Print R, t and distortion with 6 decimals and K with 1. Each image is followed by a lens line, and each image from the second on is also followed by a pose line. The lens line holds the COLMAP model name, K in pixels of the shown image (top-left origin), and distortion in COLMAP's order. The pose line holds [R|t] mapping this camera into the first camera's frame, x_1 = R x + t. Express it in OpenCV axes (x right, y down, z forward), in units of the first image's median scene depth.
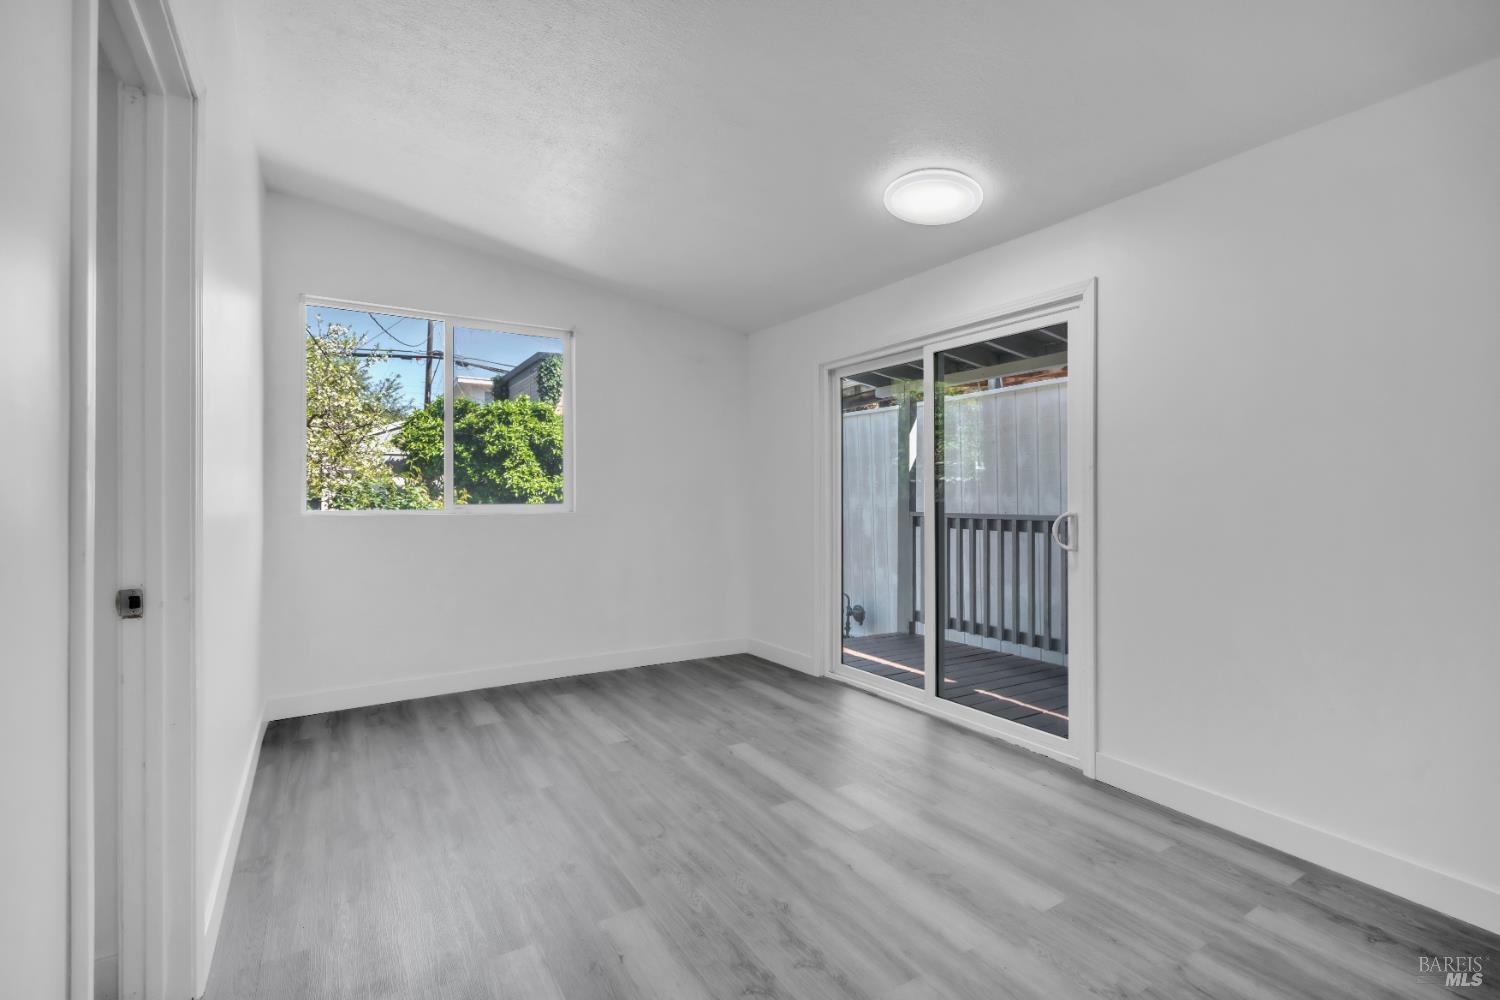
lens RADIAL K [[673.3, 0, 748.8], [0, 673.3, 488.6], [0, 0, 1]] dist [-0.005833, 0.000587]
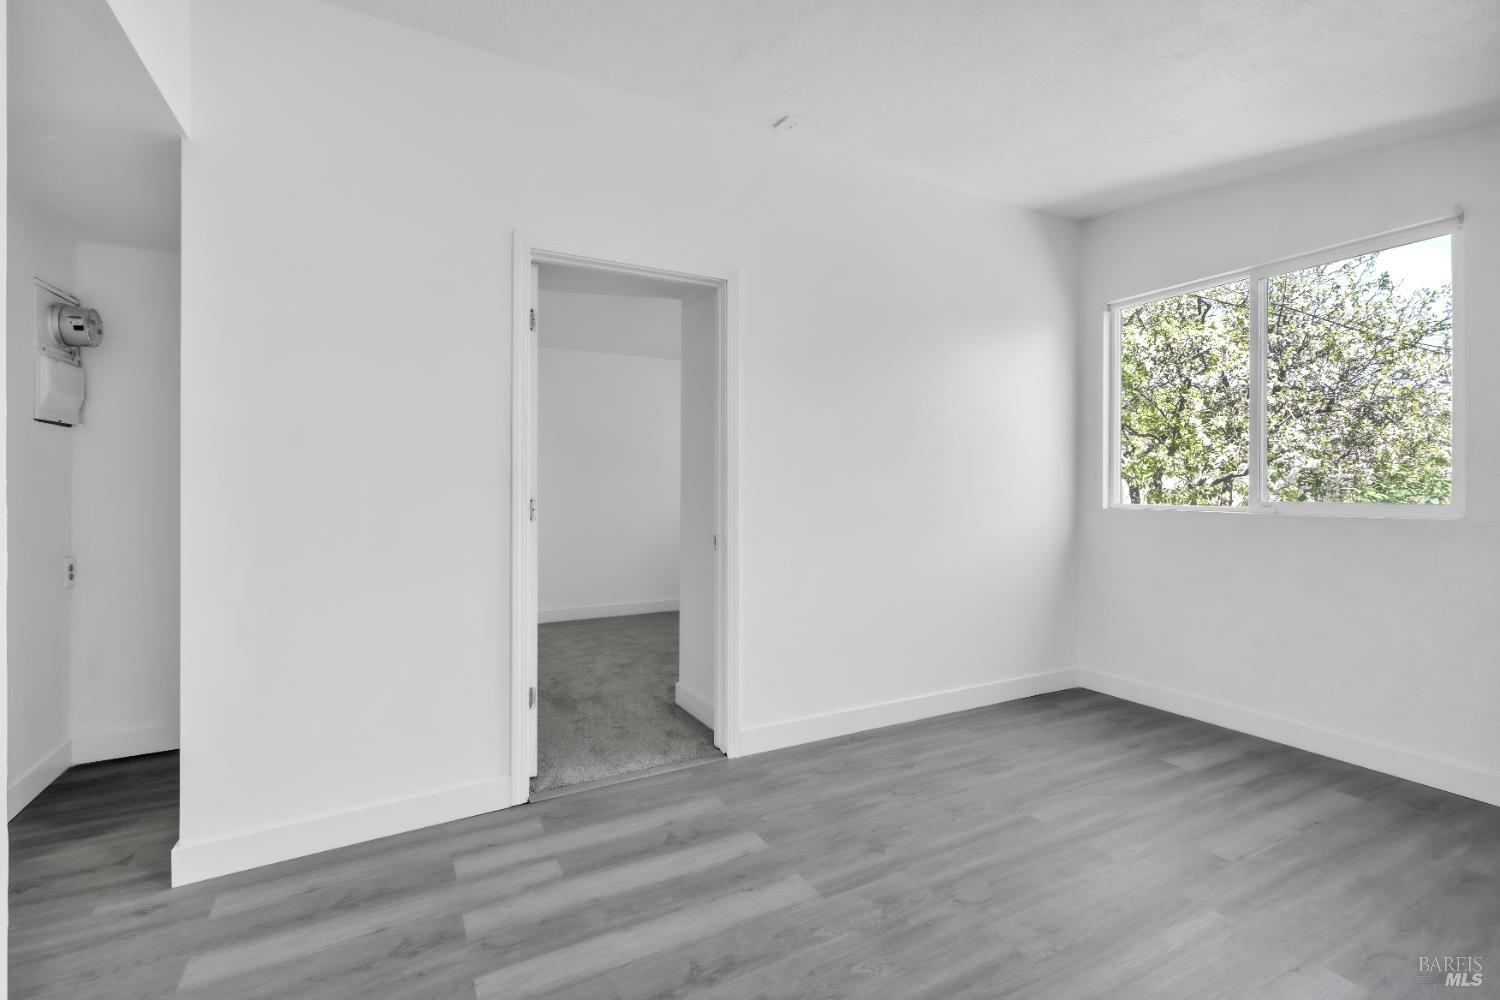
lens RADIAL K [[688.0, 0, 755.4], [0, 688.0, 481.8], [0, 0, 1]] dist [-0.000757, 0.000535]
pose [[-0.058294, -0.002825, -0.998295, 0.650080], [0.002710, 0.999992, -0.002988, 0.004890], [0.998296, -0.002880, -0.058286, 0.718102]]
